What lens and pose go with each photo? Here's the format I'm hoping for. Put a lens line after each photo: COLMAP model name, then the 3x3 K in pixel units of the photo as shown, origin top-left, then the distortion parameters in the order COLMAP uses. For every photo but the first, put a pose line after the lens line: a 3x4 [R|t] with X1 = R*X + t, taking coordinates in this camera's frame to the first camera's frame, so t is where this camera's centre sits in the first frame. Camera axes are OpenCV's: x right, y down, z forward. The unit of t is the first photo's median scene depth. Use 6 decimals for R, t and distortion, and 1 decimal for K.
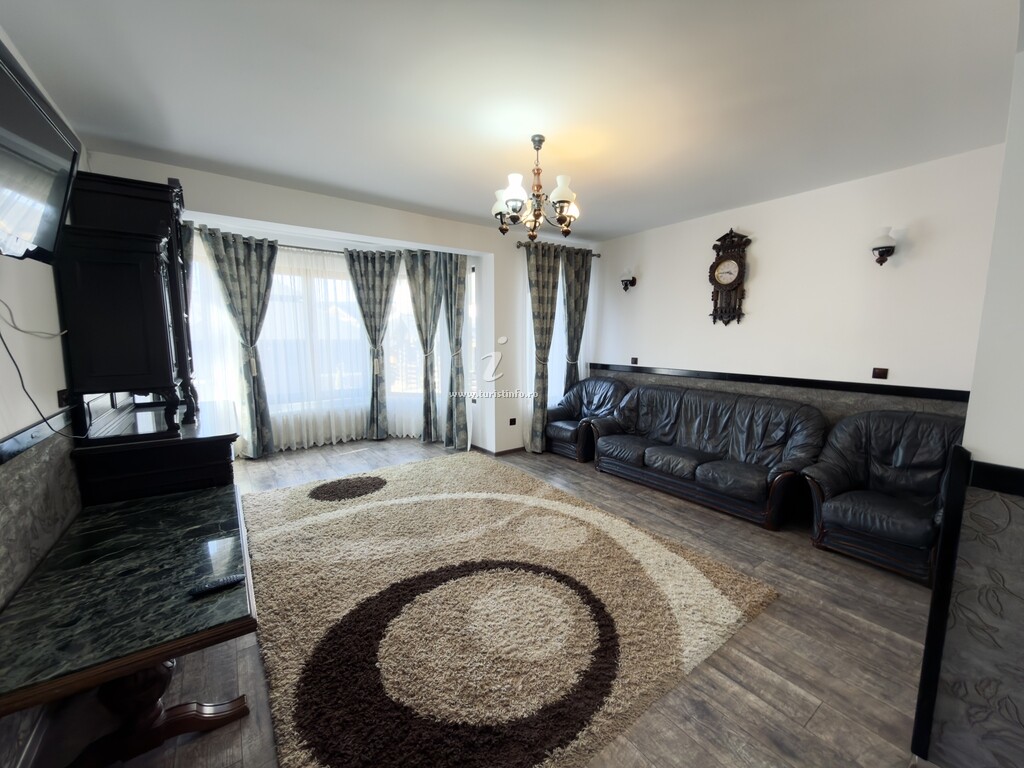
lens RADIAL K [[407.7, 0, 512.0], [0, 407.7, 384.0], [0, 0, 1]] dist [0.001727, -0.000103]
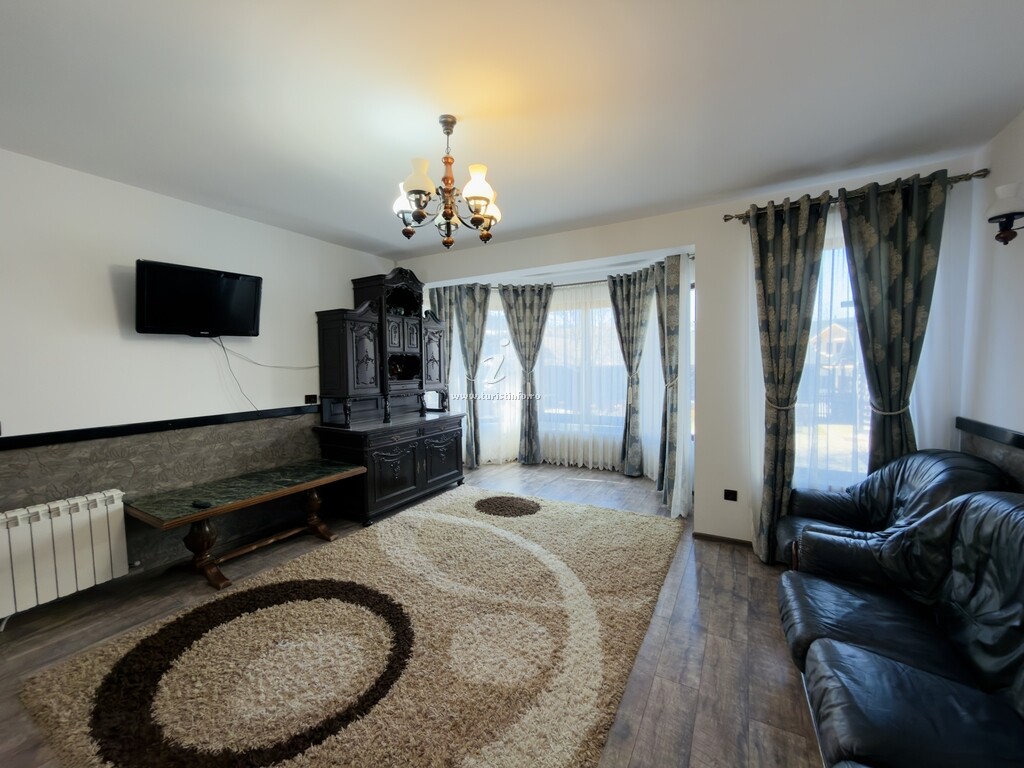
lens RADIAL K [[407.7, 0, 512.0], [0, 407.7, 384.0], [0, 0, 1]] dist [0.001727, -0.000103]
pose [[0.421544, 0.037496, -0.906032, 0.460742], [-0.090979, 0.995852, -0.001116, -0.052170], [0.902232, 0.082900, 0.423207, 0.438617]]
